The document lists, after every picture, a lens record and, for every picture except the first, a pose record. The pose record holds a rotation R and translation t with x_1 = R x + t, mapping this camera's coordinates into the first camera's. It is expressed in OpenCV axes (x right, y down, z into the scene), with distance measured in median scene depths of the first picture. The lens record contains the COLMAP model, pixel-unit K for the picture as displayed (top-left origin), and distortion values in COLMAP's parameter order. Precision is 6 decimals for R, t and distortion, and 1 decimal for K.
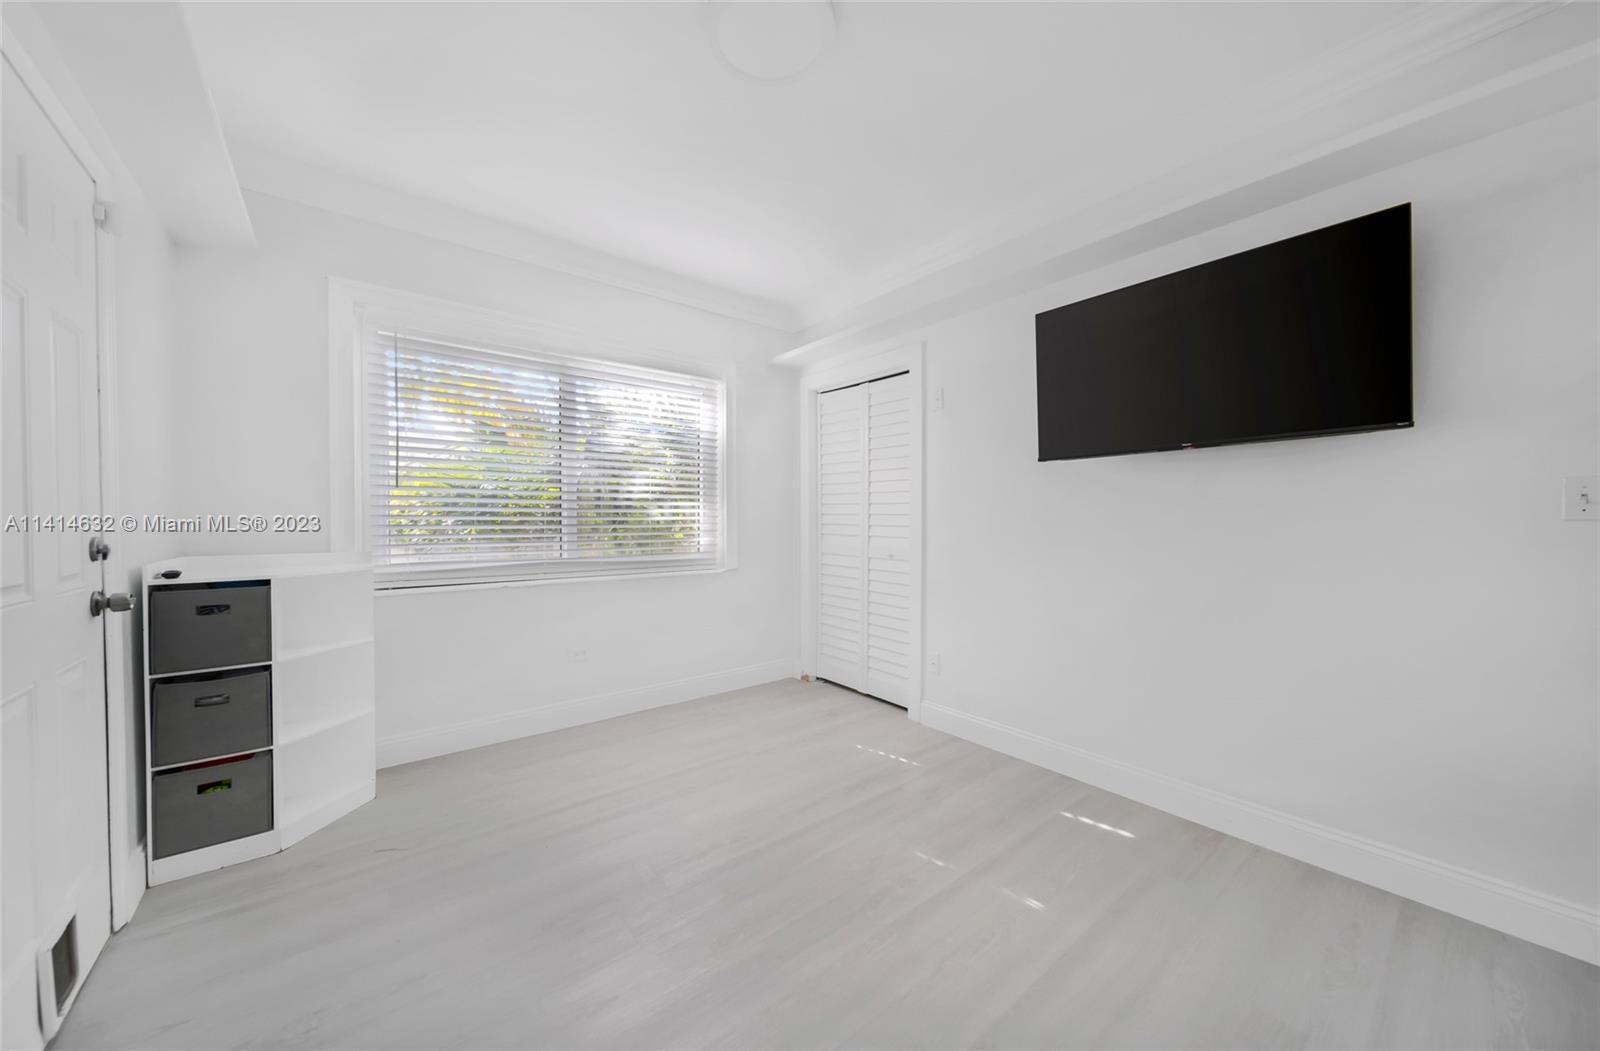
lens RADIAL K [[566.1, 0, 800.0], [0, 566.1, 525.5], [0, 0, 1]] dist [0.000817, -0.000010]
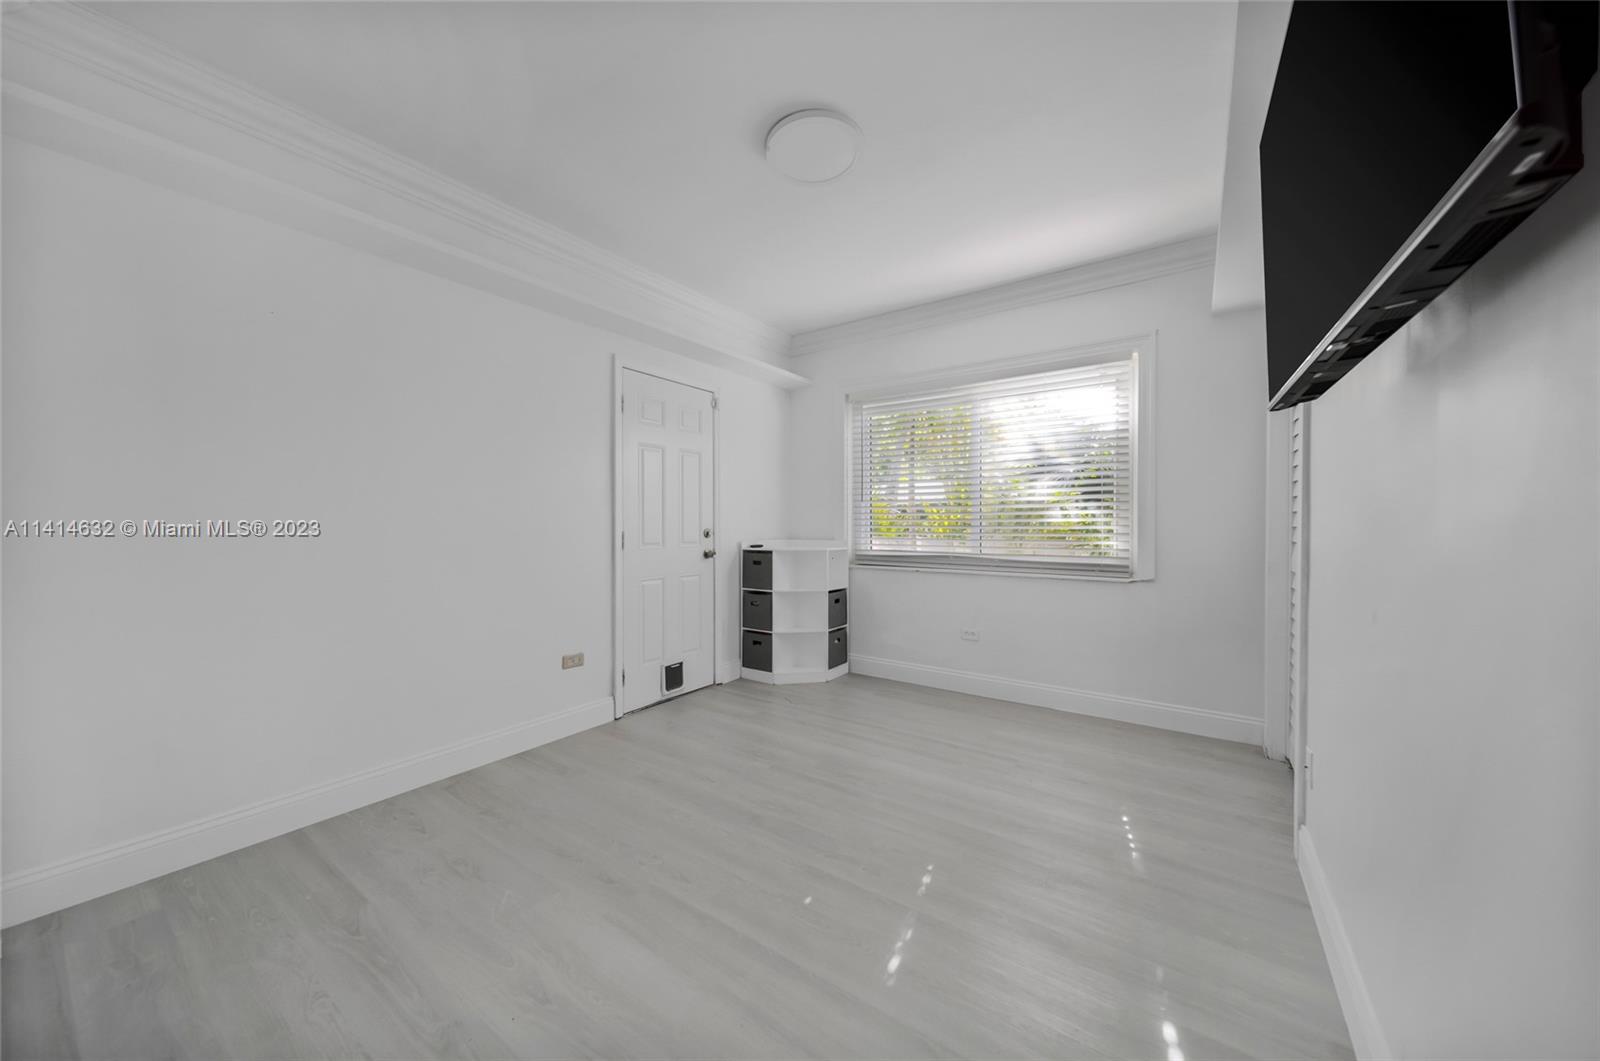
lens RADIAL K [[556.4, 0, 788.3], [0, 556.4, 528.4], [0, 0, 1]] dist [0.001565, 0.000010]
pose [[0.267016, 0.018156, -0.963521, 0.612538], [-0.006381, 0.999834, 0.017072, -0.012963], [0.963671, 0.001590, 0.267088, 0.308219]]
